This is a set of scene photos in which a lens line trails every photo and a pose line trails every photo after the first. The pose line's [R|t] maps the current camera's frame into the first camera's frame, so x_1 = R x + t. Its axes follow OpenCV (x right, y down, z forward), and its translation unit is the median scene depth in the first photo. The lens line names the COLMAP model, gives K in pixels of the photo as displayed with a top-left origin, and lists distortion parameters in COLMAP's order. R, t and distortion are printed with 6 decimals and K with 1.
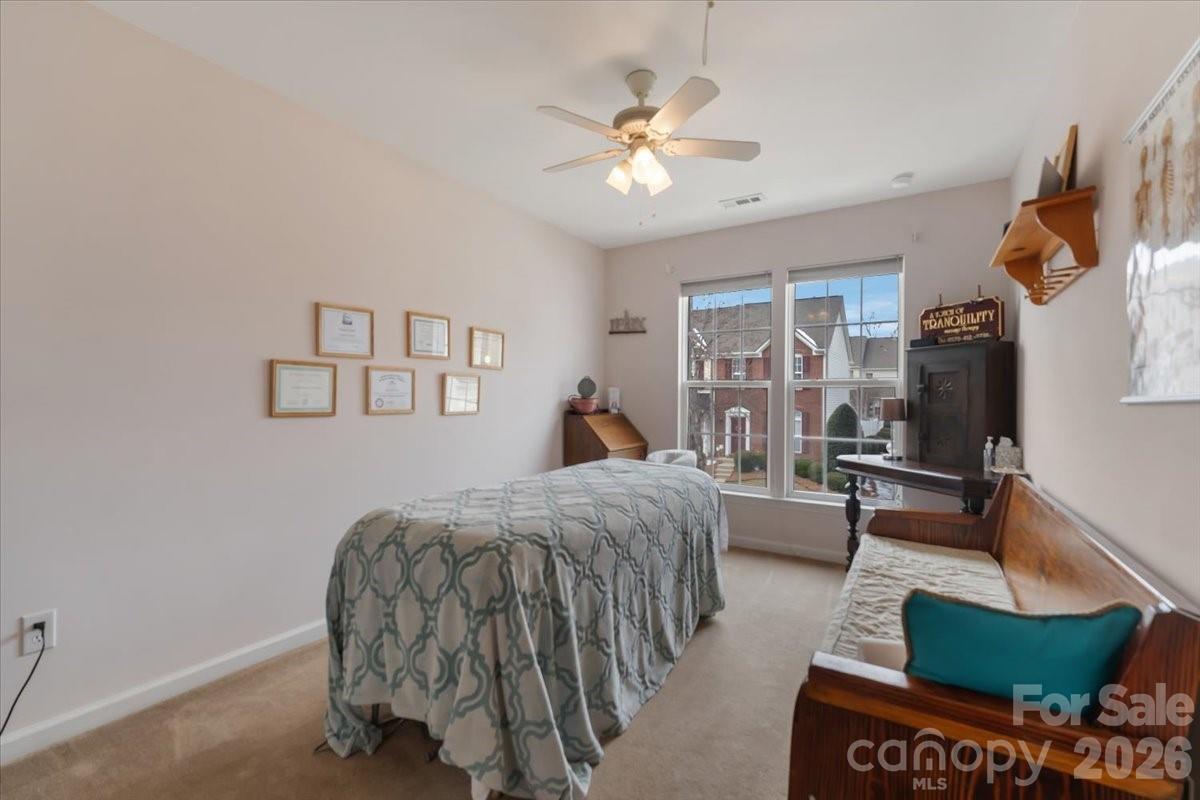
lens RADIAL K [[519.0, 0, 589.2], [0, 519.0, 393.1], [0, 0, 1]] dist [-0.001353, 0.000002]
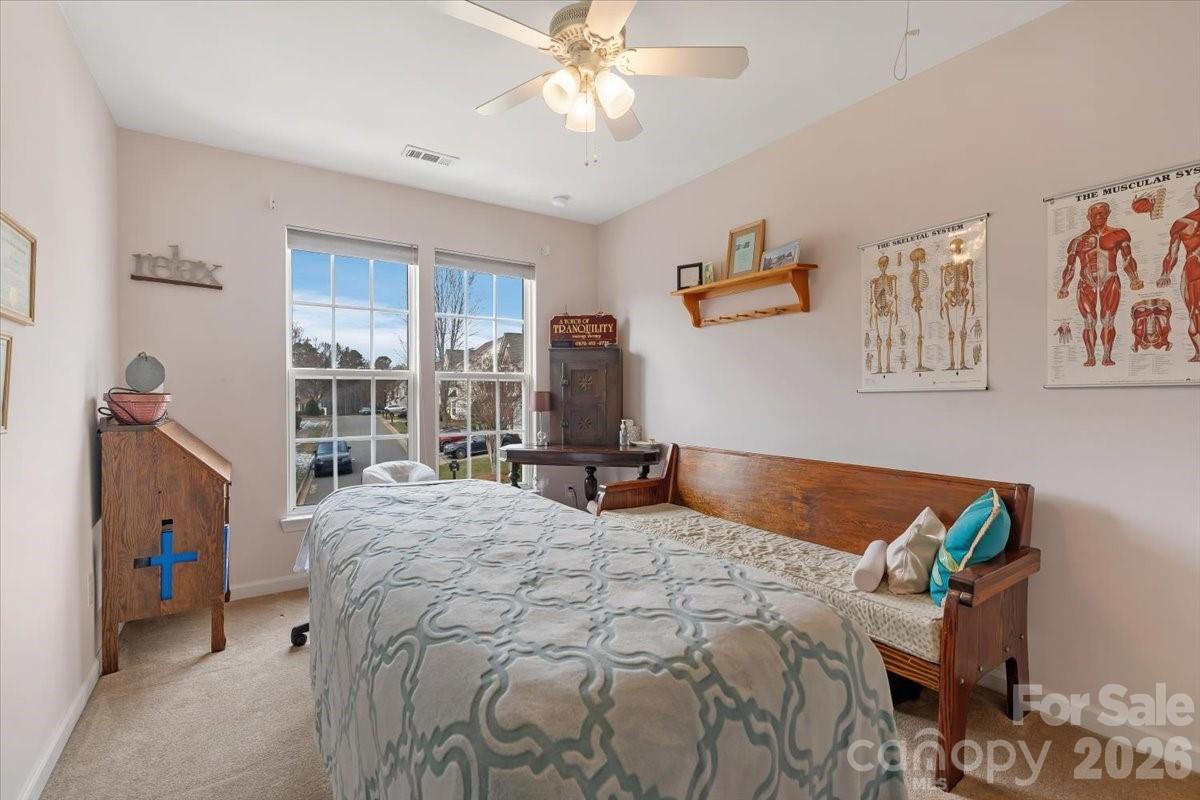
lens RADIAL K [[519.0, 0, 594.3], [0, 519.0, 399.6], [0, 0, 1]] dist [-0.001353, 0.000002]
pose [[0.381424, -0.018107, 0.924223, -0.426026], [-0.001267, 0.999797, 0.020110, 0.005292], [-0.924399, -0.008841, 0.381324, 0.486319]]
